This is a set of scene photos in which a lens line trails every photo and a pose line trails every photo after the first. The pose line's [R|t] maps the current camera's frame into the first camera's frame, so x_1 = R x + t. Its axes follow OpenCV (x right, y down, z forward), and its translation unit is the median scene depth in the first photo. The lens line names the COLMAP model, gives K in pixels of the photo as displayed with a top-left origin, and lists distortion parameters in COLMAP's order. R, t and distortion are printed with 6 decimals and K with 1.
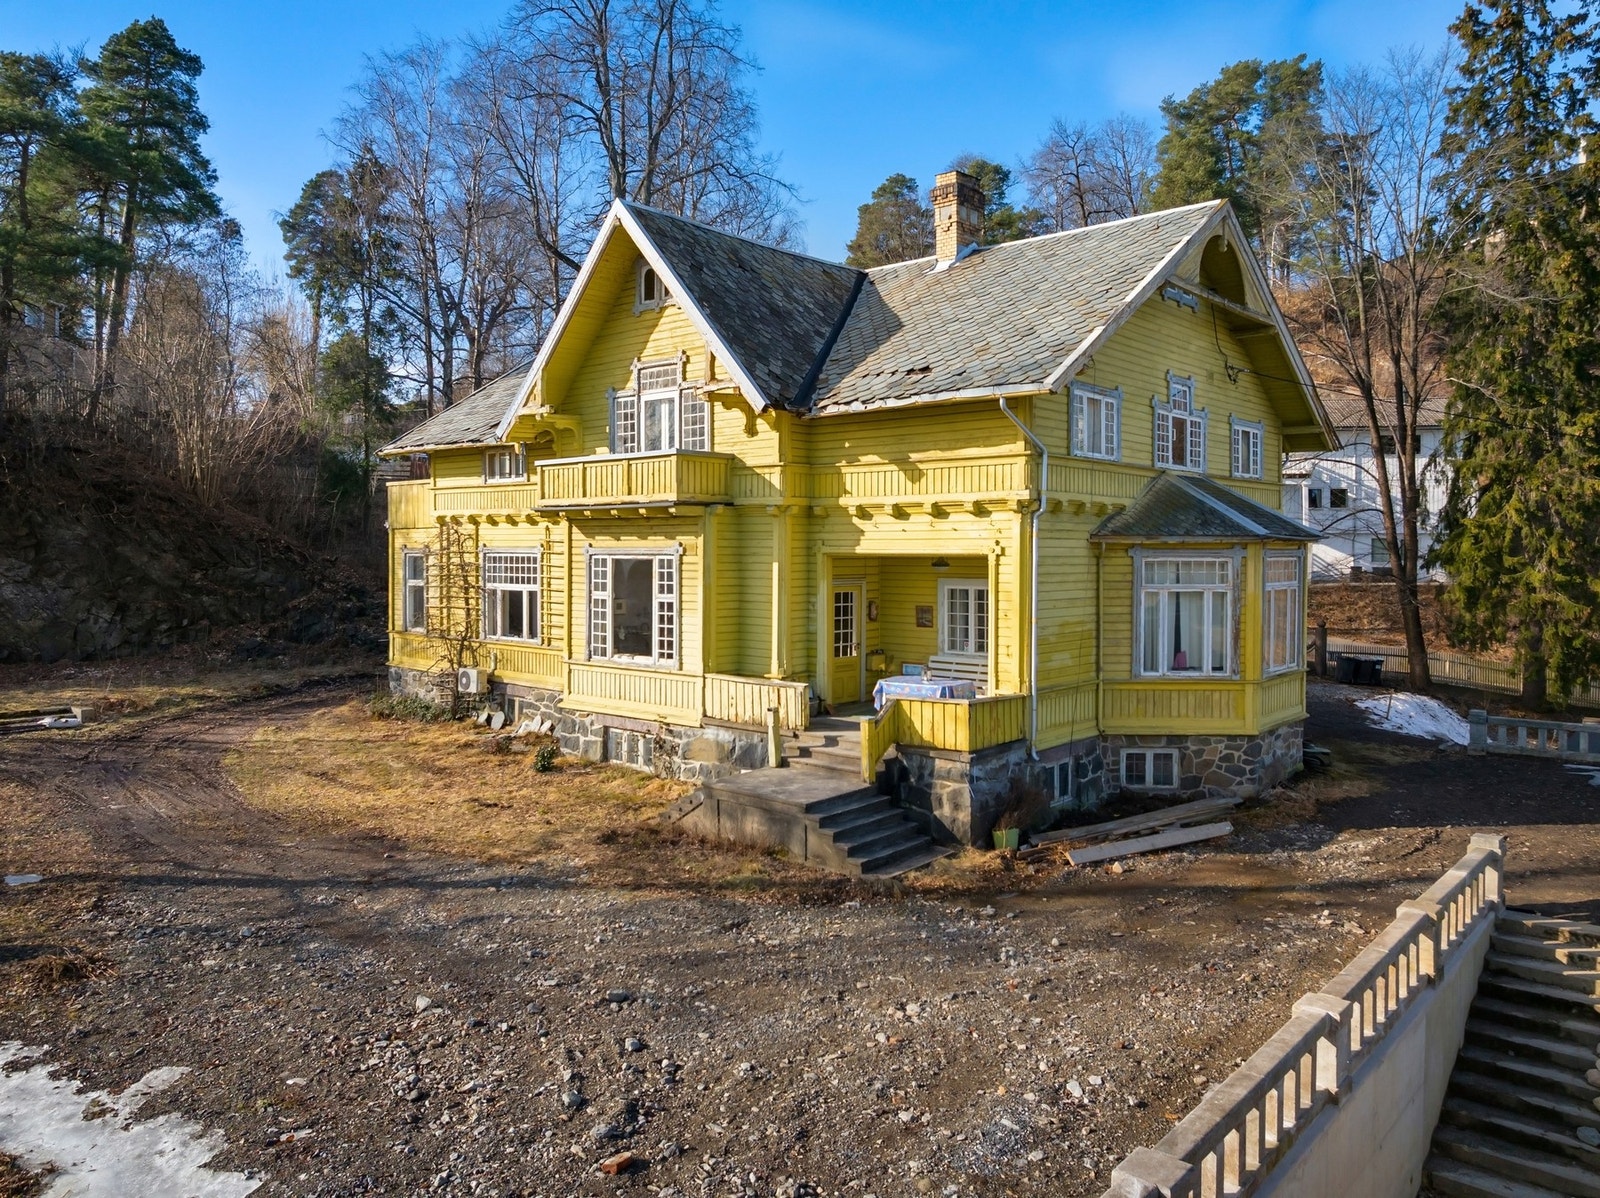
lens RADIAL K [[1123.1, 0, 816.8], [0, 1123.1, 588.6], [0, 0, 1]] dist [-0.041604, -0.011724]
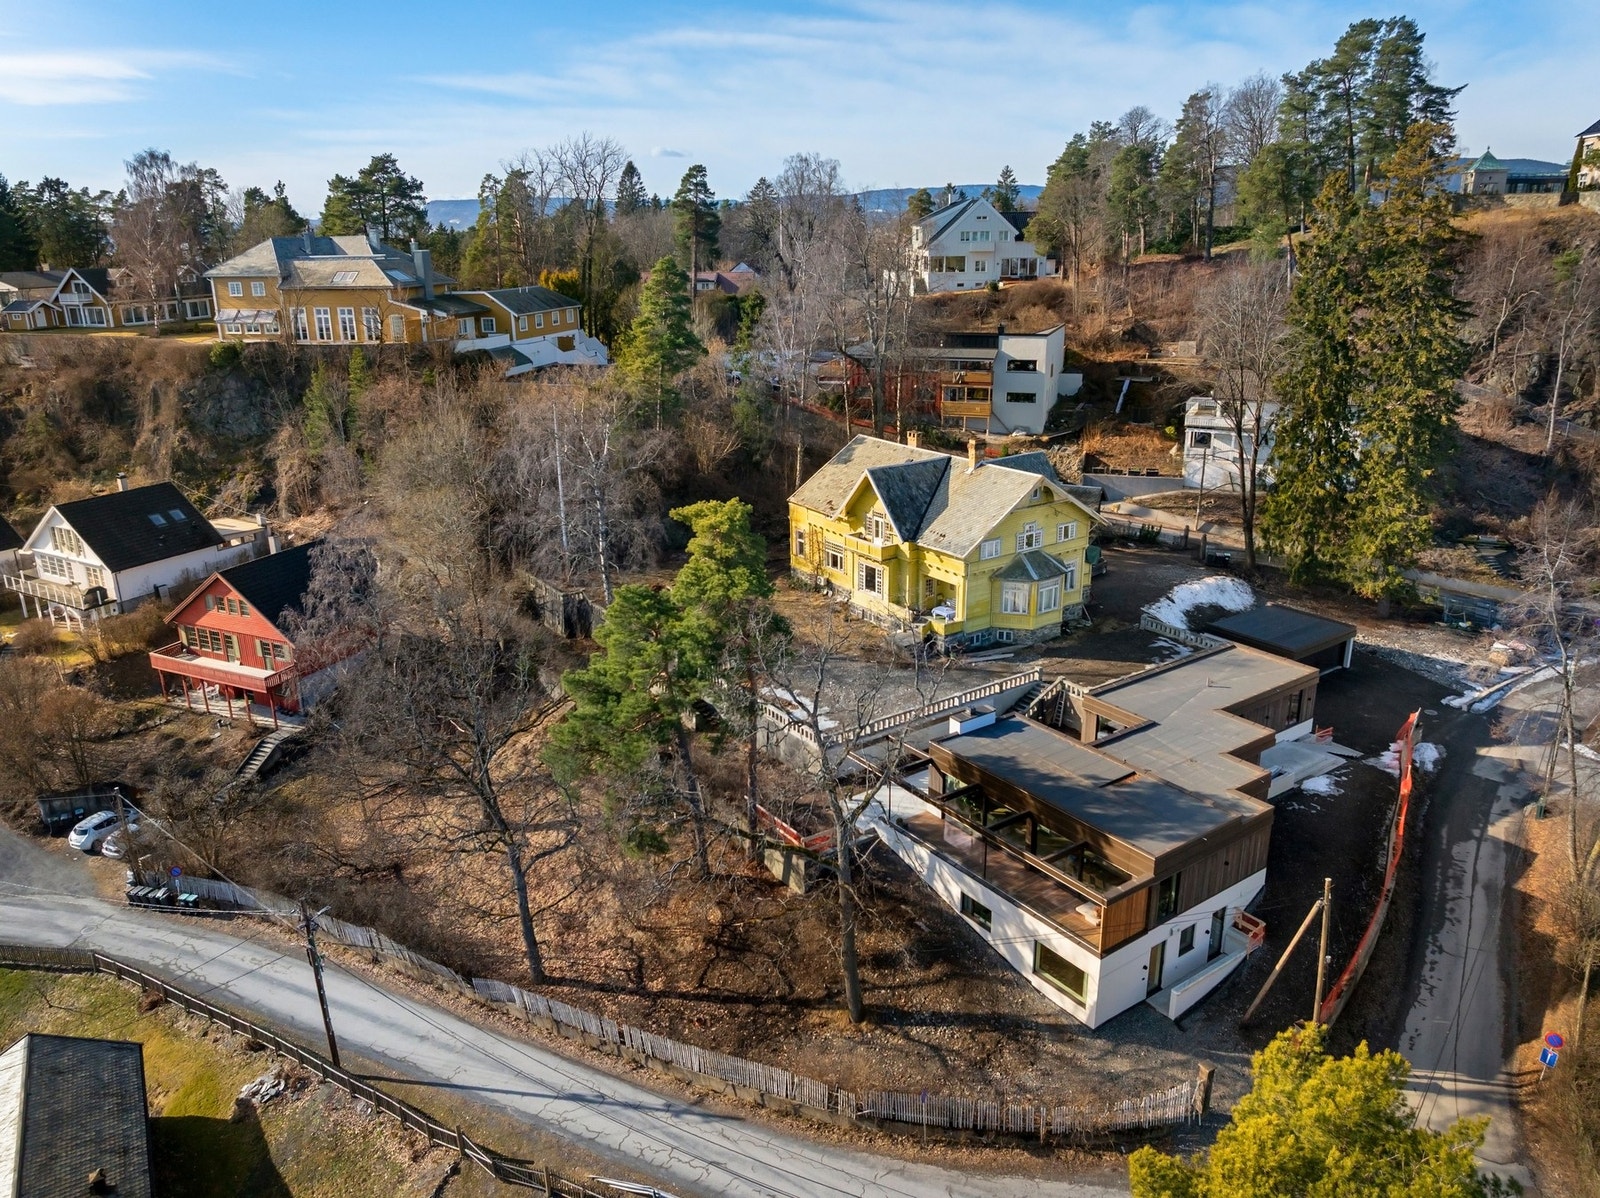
lens RADIAL K [[1123.1, 0, 798.2], [0, 1123.1, 593.7], [0, 0, 1]] dist [-0.041604, -0.011724]
pose [[0.966988, 0.060517, -0.247533, 0.536567], [0.010763, 0.960824, 0.276950, -0.996839], [0.254596, -0.270471, 0.928454, -2.561174]]
